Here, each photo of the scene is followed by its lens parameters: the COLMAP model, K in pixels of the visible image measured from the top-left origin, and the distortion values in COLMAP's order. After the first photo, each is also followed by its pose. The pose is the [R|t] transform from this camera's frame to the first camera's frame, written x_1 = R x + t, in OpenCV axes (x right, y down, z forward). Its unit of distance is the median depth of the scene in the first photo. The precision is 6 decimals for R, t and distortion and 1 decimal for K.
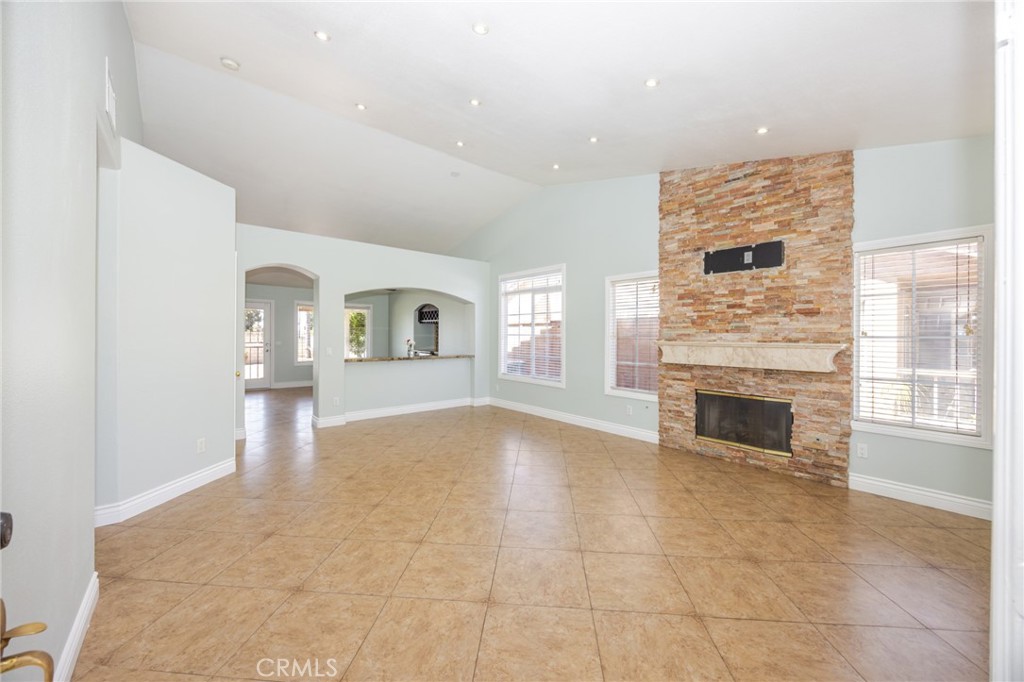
lens RADIAL K [[386.7, 0, 511.6], [0, 386.7, 335.3], [0, 0, 1]] dist [-0.005962, 0.000916]
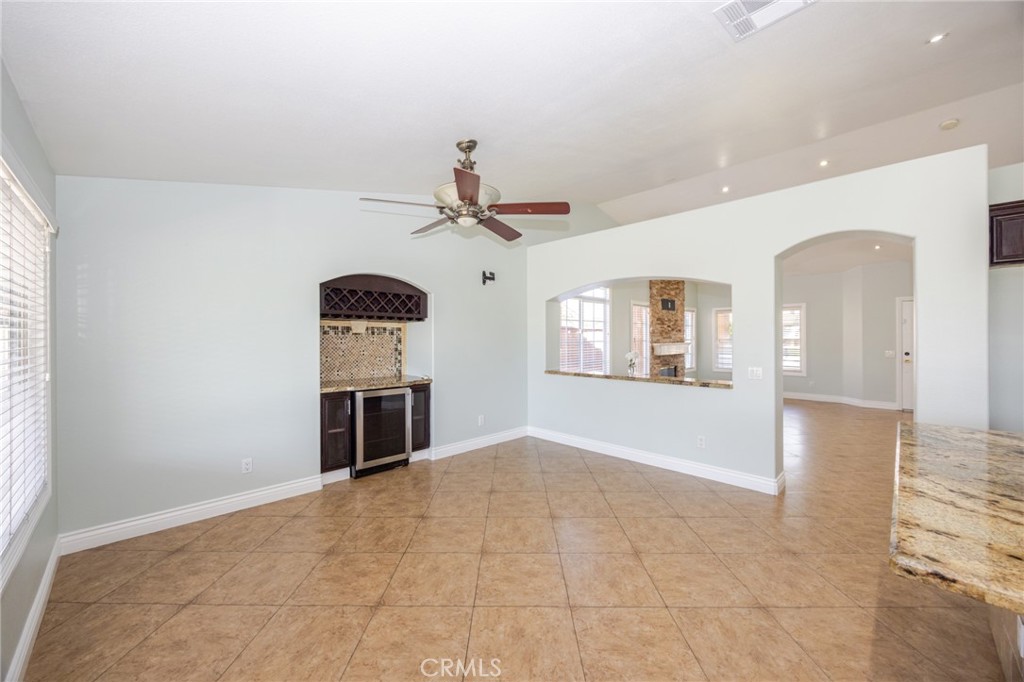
lens RADIAL K [[386.7, 0, 506.9], [0, 386.7, 337.1], [0, 0, 1]] dist [-0.005962, 0.000916]
pose [[-0.074828, -0.008985, 0.997156, -1.483650], [0.005117, 0.999943, 0.009394, -0.038991], [-0.997183, 0.005805, -0.074778, 2.020282]]
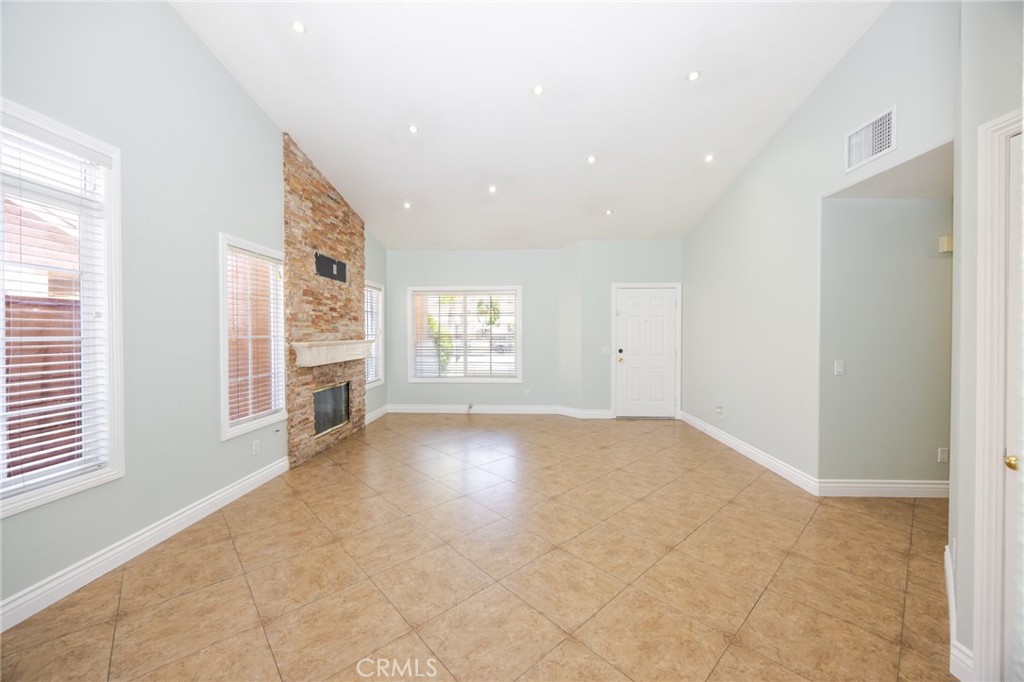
lens RADIAL K [[386.7, 0, 509.3], [0, 386.7, 337.7], [0, 0, 1]] dist [-0.005962, 0.000916]
pose [[-0.732339, -0.012948, 0.680818, -0.574930], [-0.001702, 0.999851, 0.017185, -0.011053], [-0.680939, 0.011427, -0.732251, 1.447699]]
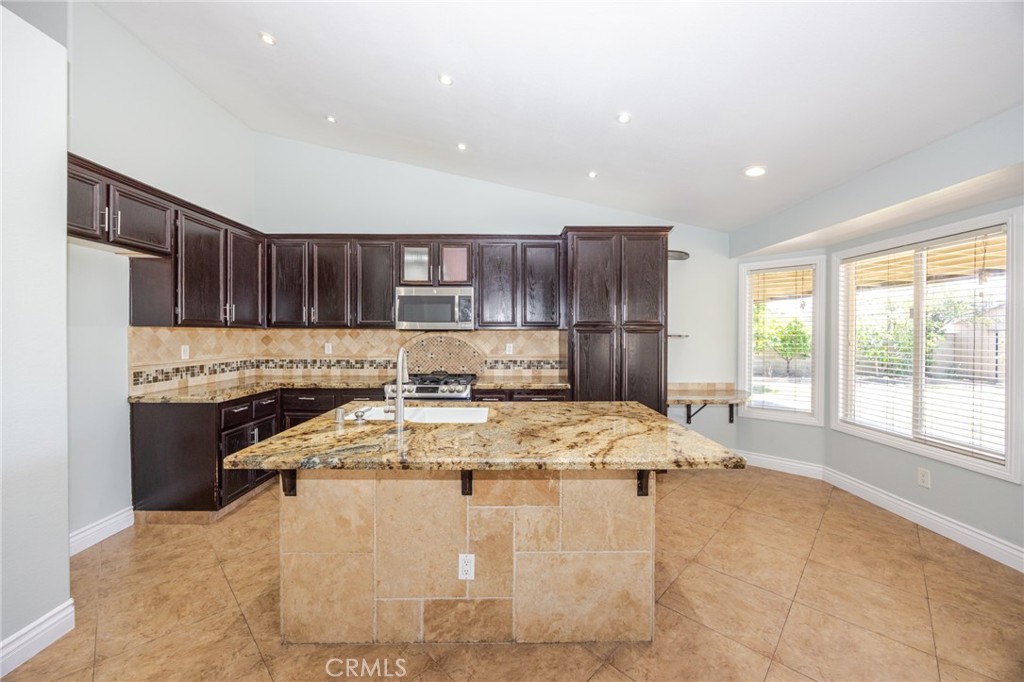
lens RADIAL K [[386.7, 0, 511.6], [0, 386.7, 335.7], [0, 0, 1]] dist [-0.005962, 0.000916]
pose [[-0.631990, -0.006857, -0.774947, -0.892077], [-0.012409, 0.999922, 0.001272, -0.027166], [0.774877, 0.010420, -0.632026, 1.855449]]
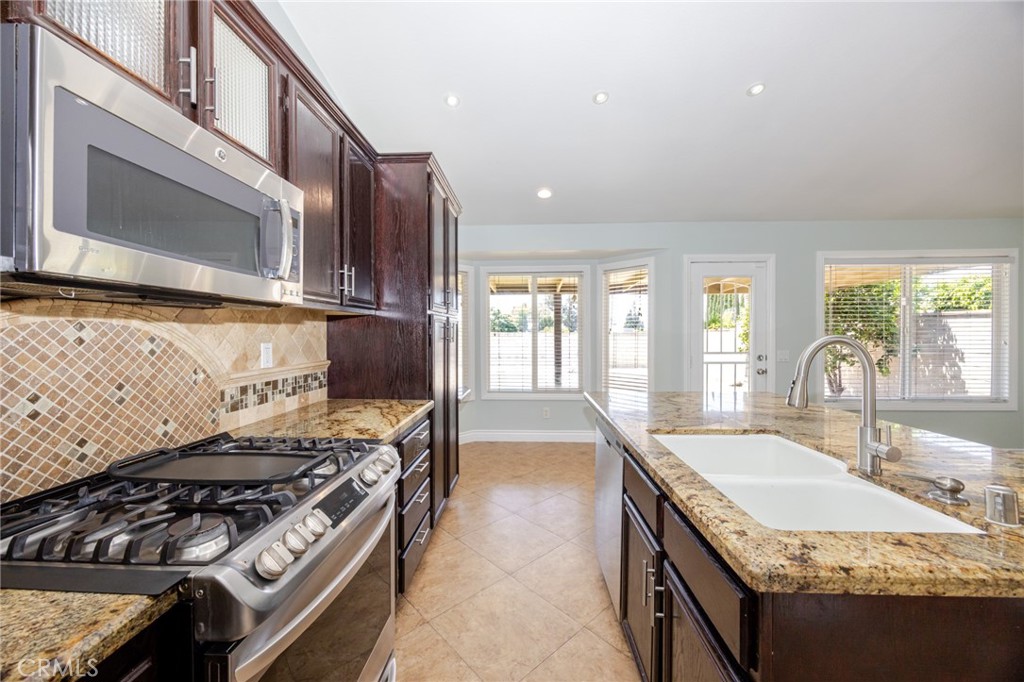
lens RADIAL K [[386.7, 0, 510.6], [0, 386.7, 336.6], [0, 0, 1]] dist [-0.005962, 0.000916]
pose [[0.736415, -0.004882, -0.676513, -1.182773], [0.006025, 0.999982, -0.000658, -0.010074], [0.676504, -0.003591, 0.736431, 1.075114]]
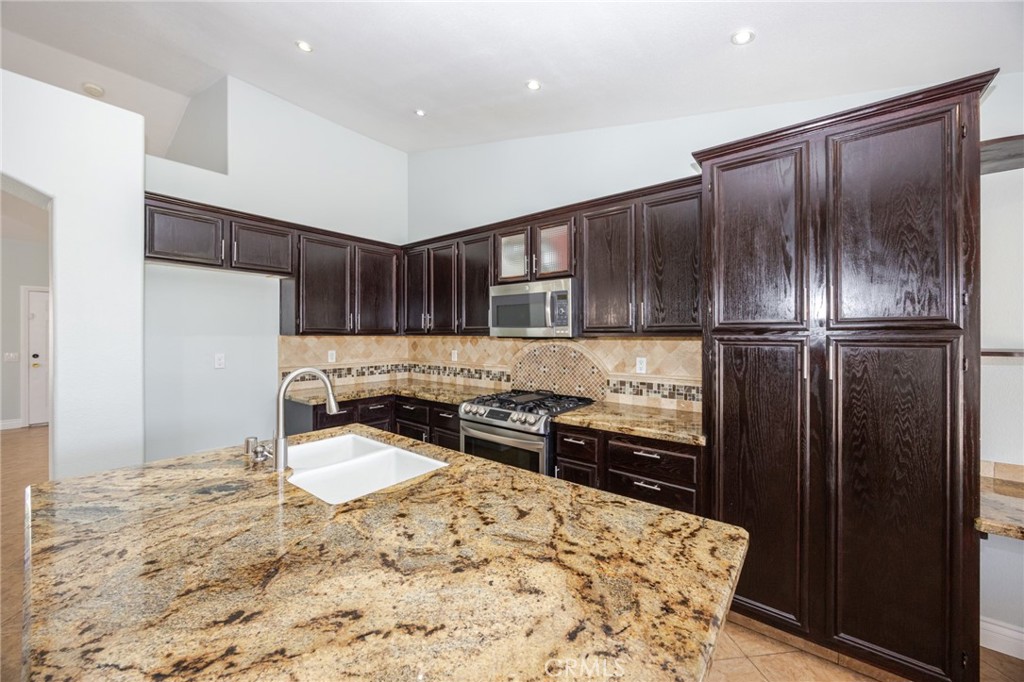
lens RADIAL K [[386.7, 0, 511.8], [0, 386.7, 333.8], [0, 0, 1]] dist [-0.005962, 0.000916]
pose [[-0.979308, -0.011590, -0.202042, -1.317171], [-0.012112, 0.999926, 0.001346, -0.044636], [0.202012, 0.003765, -0.979376, 1.826801]]
